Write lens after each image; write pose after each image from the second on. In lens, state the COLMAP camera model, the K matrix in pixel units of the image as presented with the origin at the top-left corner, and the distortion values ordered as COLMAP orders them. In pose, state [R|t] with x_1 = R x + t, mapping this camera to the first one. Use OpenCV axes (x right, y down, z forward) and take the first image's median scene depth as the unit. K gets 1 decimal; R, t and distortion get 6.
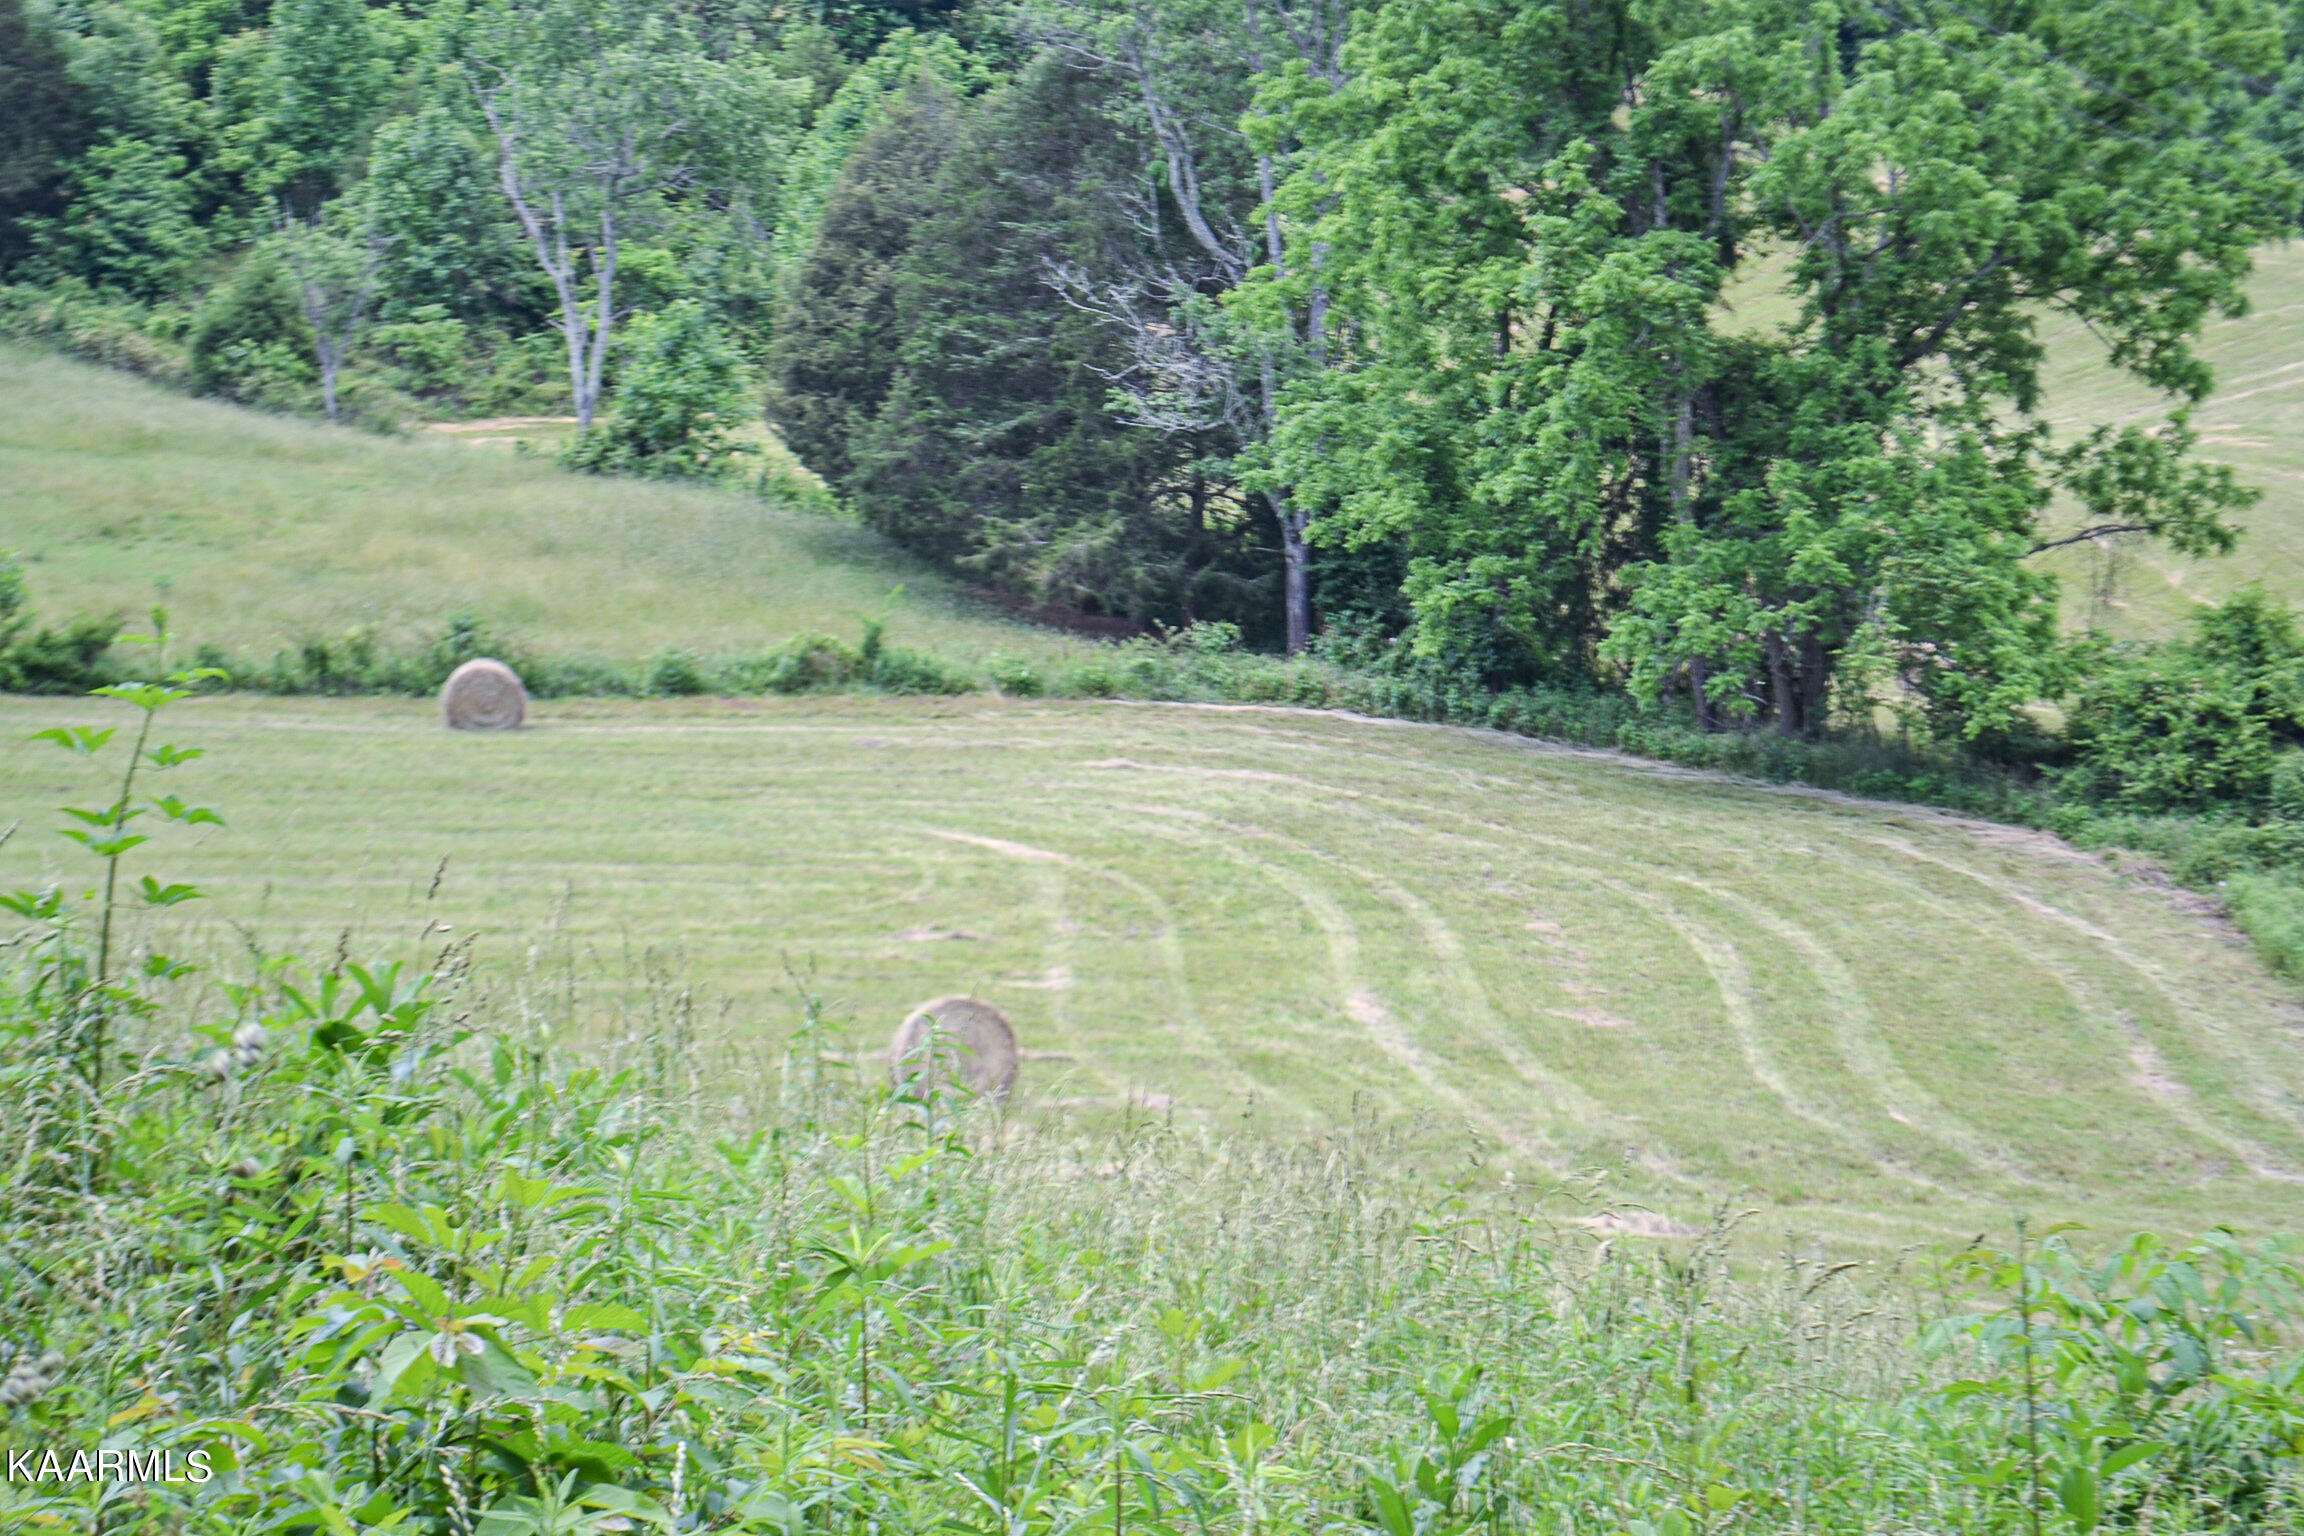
lens RADIAL K [[5312.0, 0, 1159.9], [0, 5312.0, 763.5], [0, 0, 1]] dist [0.044897, -0.066944]
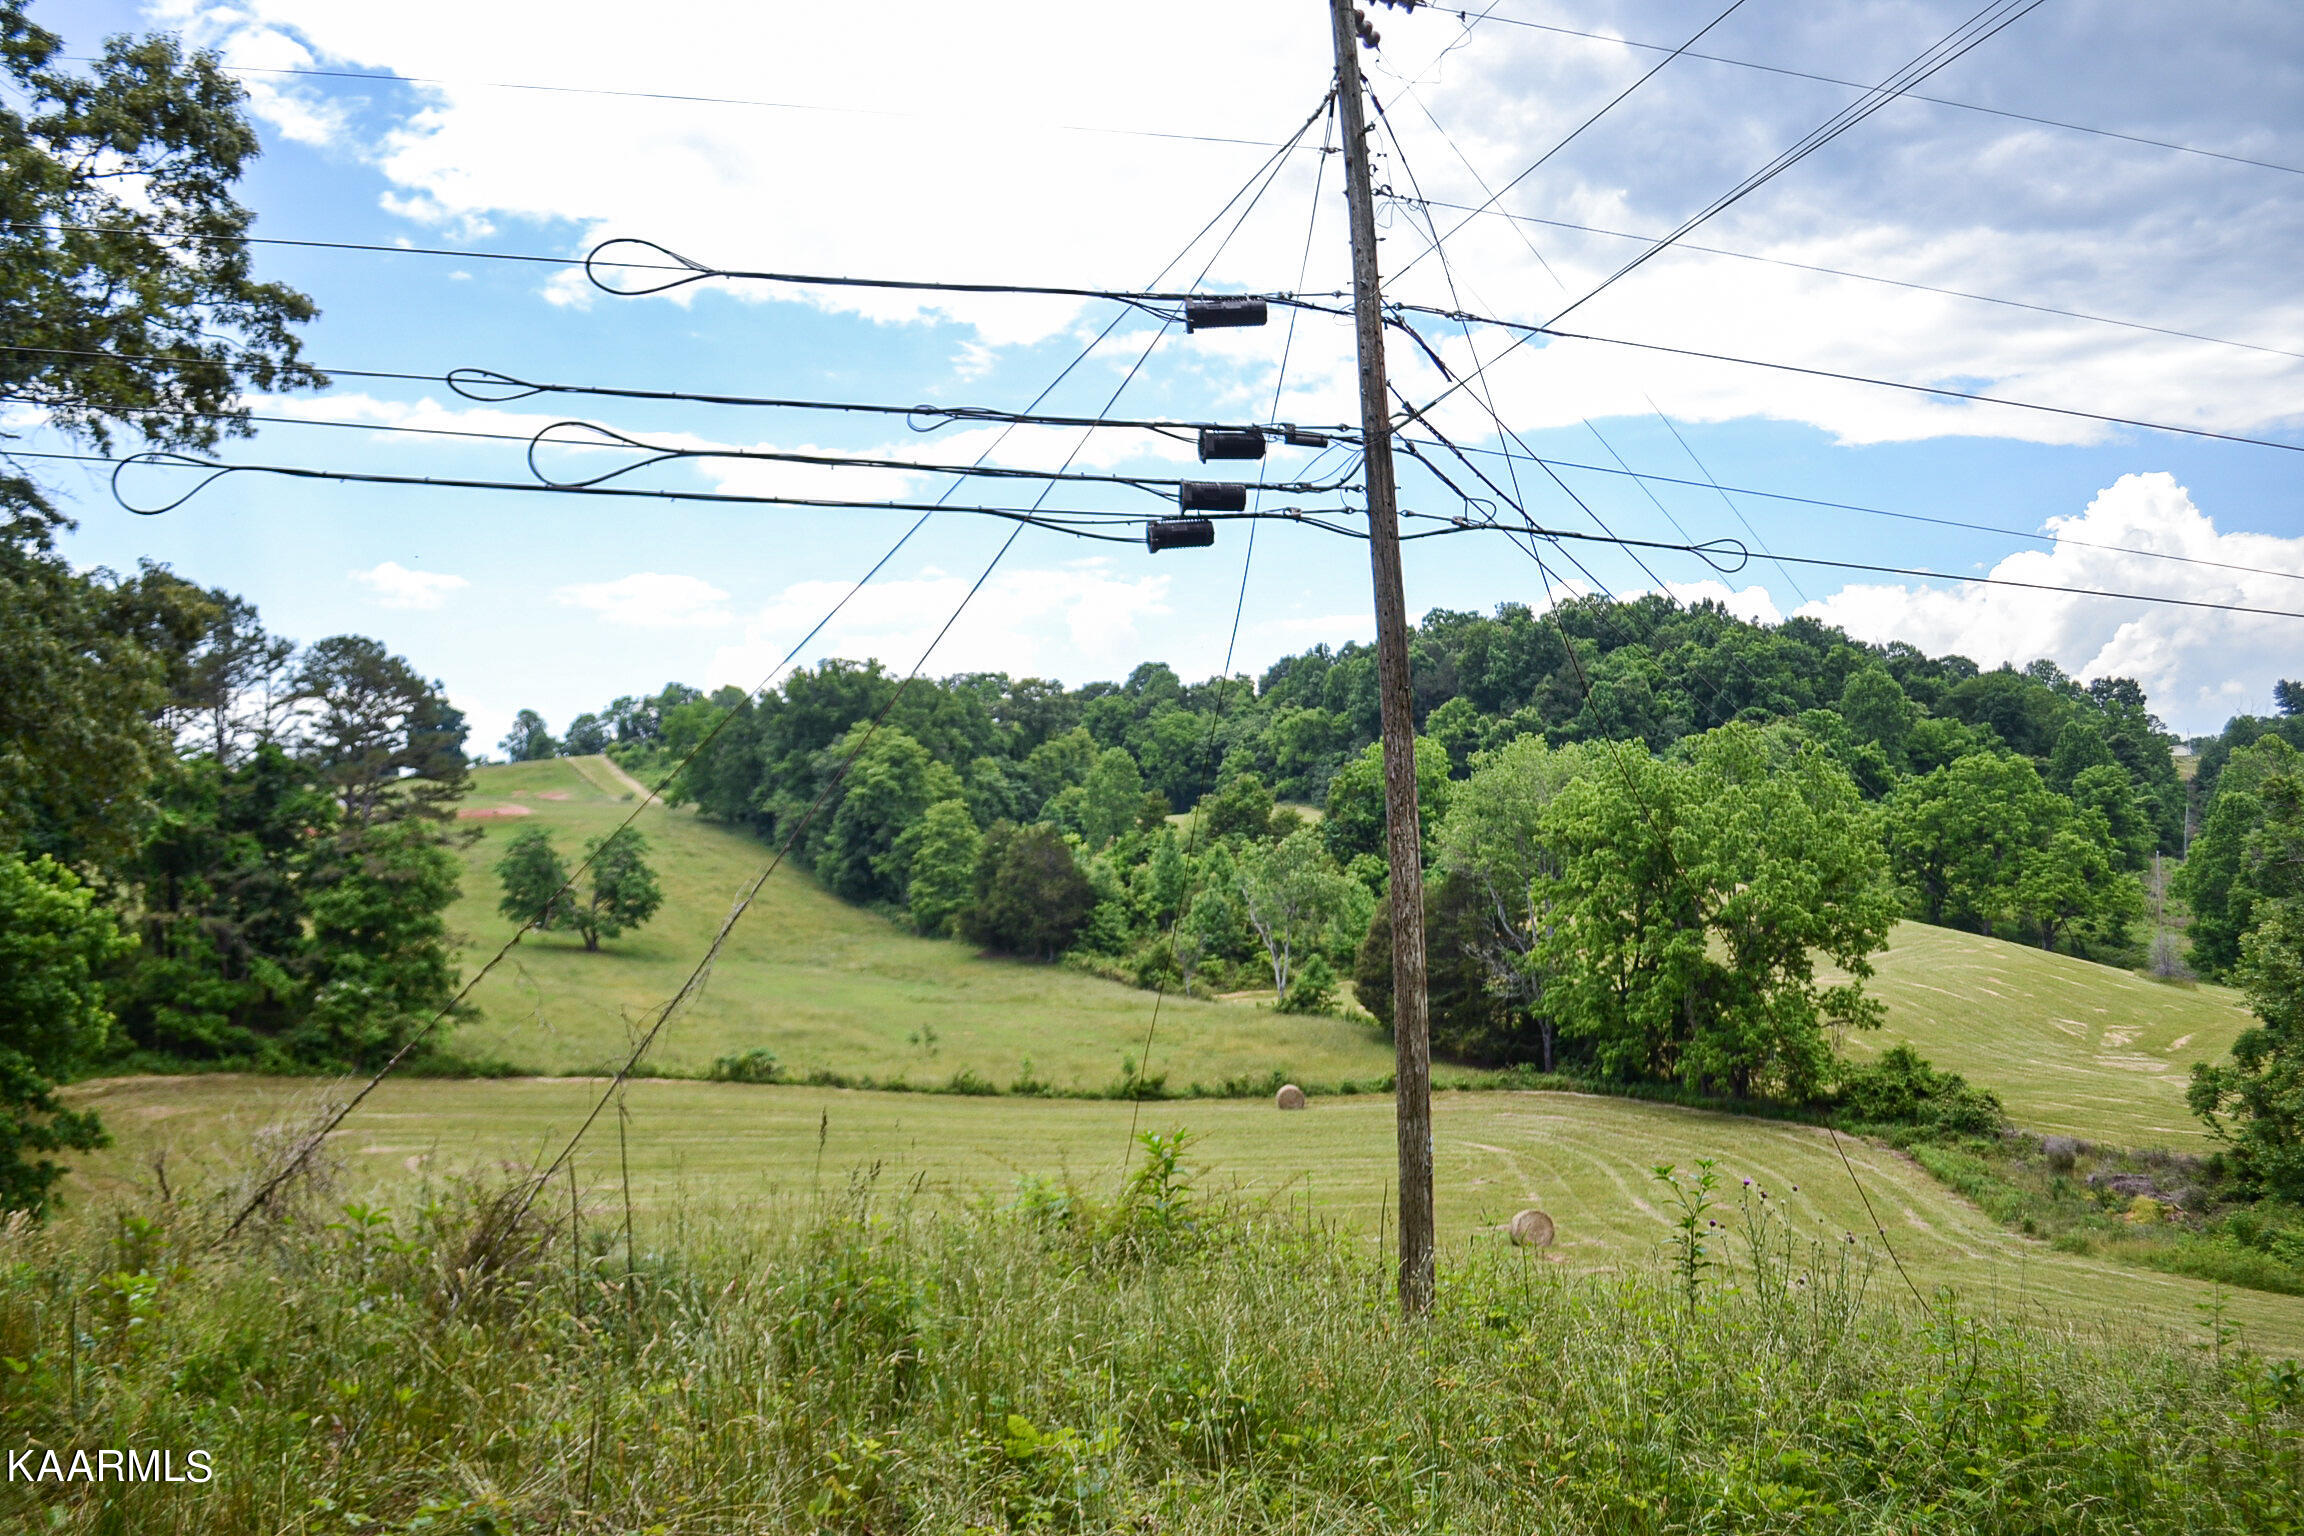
lens RADIAL K [[1841.6, 0, 1162.8], [0, 1841.6, 783.1], [0, 0, 1]] dist [-0.083463, 0.012959]
pose [[0.992833, -0.045195, -0.110632, -0.071771], [0.026444, 0.985866, -0.165435, -0.017163], [0.116546, 0.161323, 0.979996, -0.046629]]
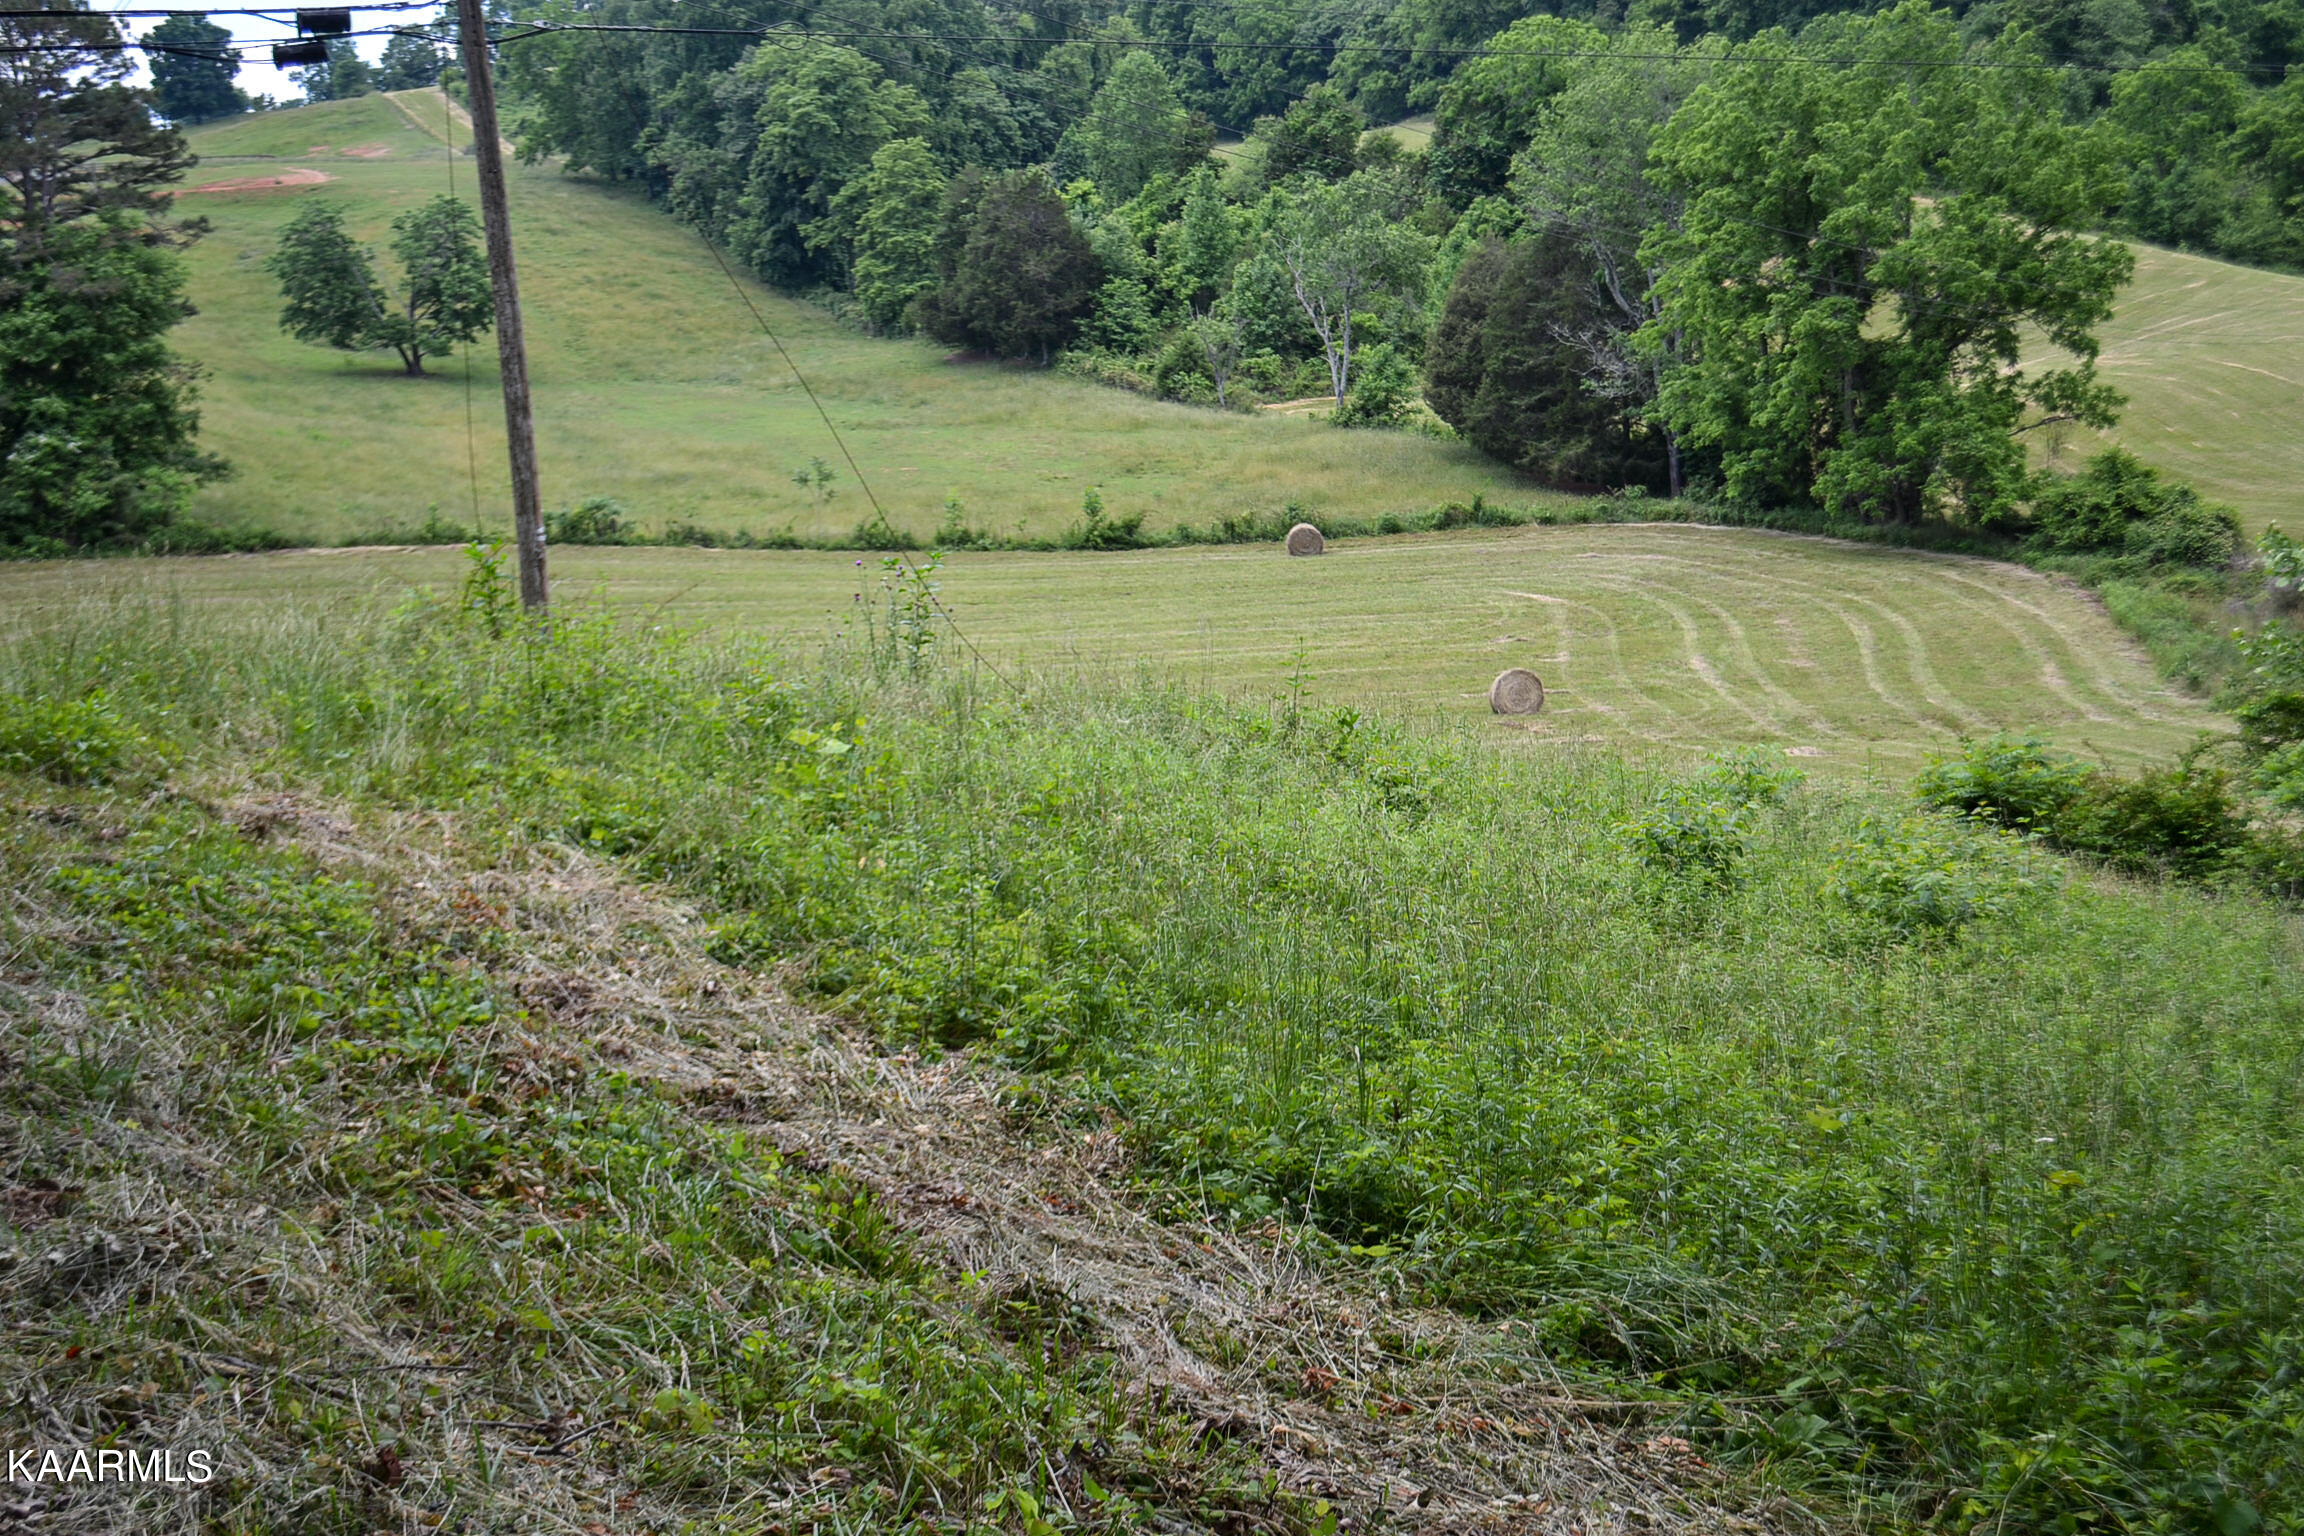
lens RADIAL K [[2699.7, 0, 1157.7], [0, 2699.7, 763.2], [0, 0, 1]] dist [-0.045023, 0.005264]
pose [[0.982997, -0.042442, -0.178650, 0.010572], [0.056981, 0.995397, 0.077056, -0.009611], [0.174557, -0.085925, 0.980891, -0.126873]]
